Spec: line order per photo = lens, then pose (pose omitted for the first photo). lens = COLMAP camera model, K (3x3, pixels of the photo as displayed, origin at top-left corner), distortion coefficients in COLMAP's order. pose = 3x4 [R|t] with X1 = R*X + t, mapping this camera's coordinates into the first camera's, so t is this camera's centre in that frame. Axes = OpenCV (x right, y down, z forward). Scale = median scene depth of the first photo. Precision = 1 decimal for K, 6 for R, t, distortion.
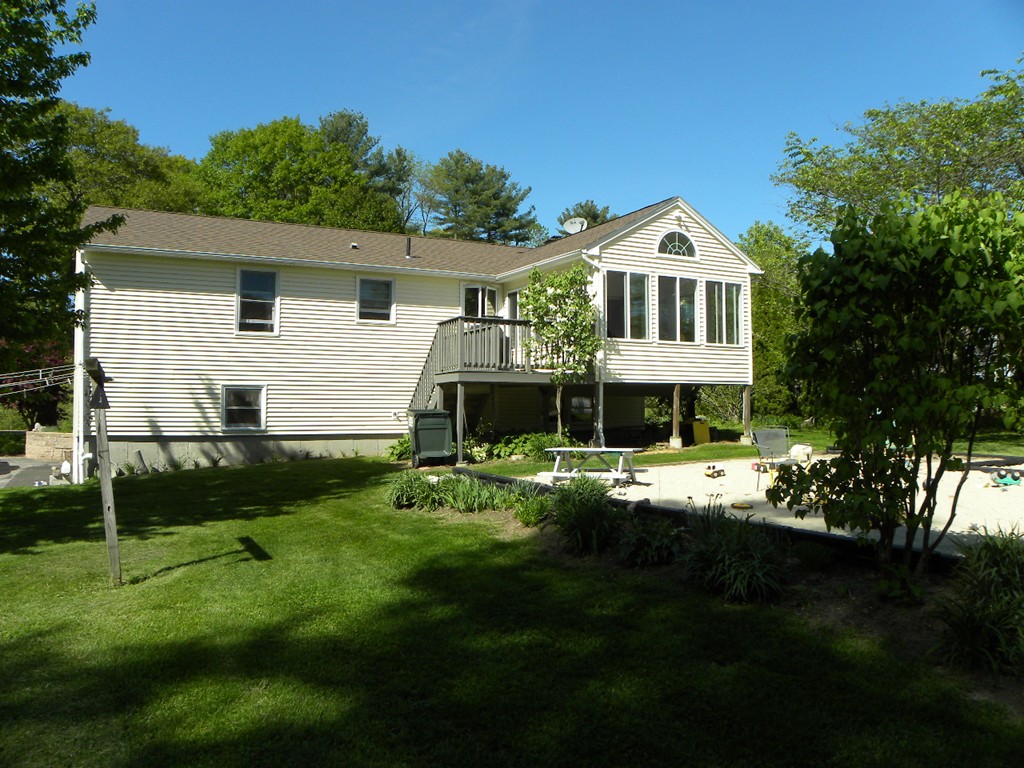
lens RADIAL K [[786.6, 0, 512.0], [0, 786.6, 384.0], [0, 0, 1]] dist [-0.142643, 0.085087]
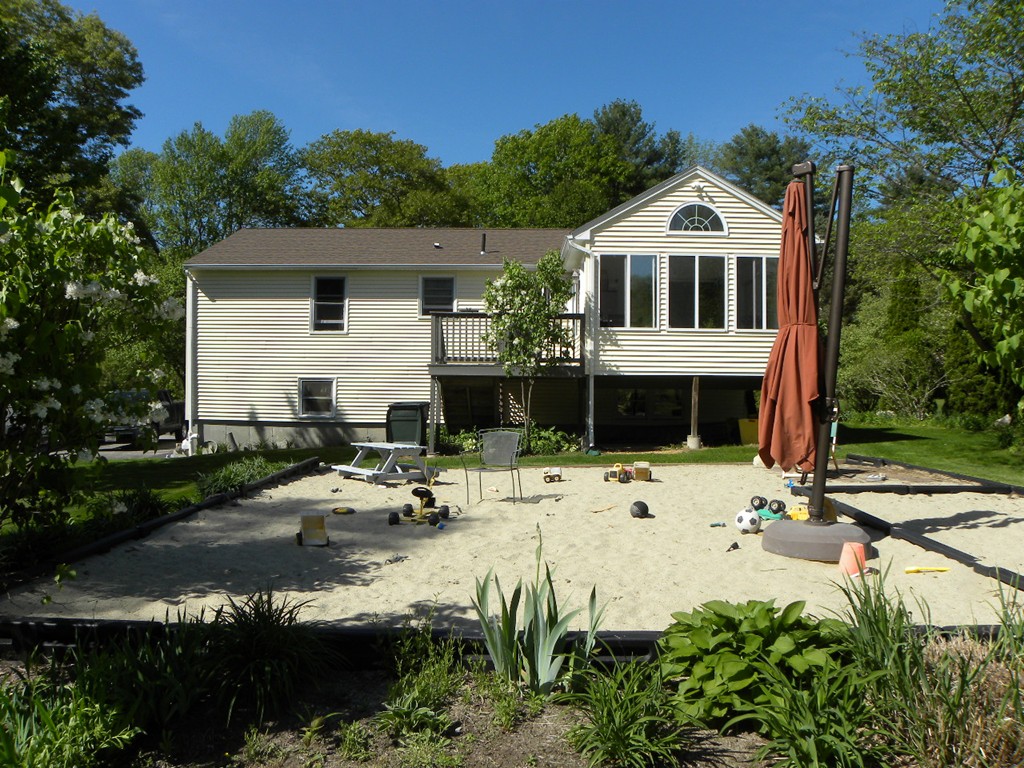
lens RADIAL K [[786.6, 0, 512.0], [0, 786.6, 384.0], [0, 0, 1]] dist [-0.142643, 0.085087]
pose [[0.882956, 0.003177, -0.469444, 0.443076], [0.005365, 0.999843, 0.016859, -0.007591], [0.469424, -0.017404, 0.882801, 0.120437]]
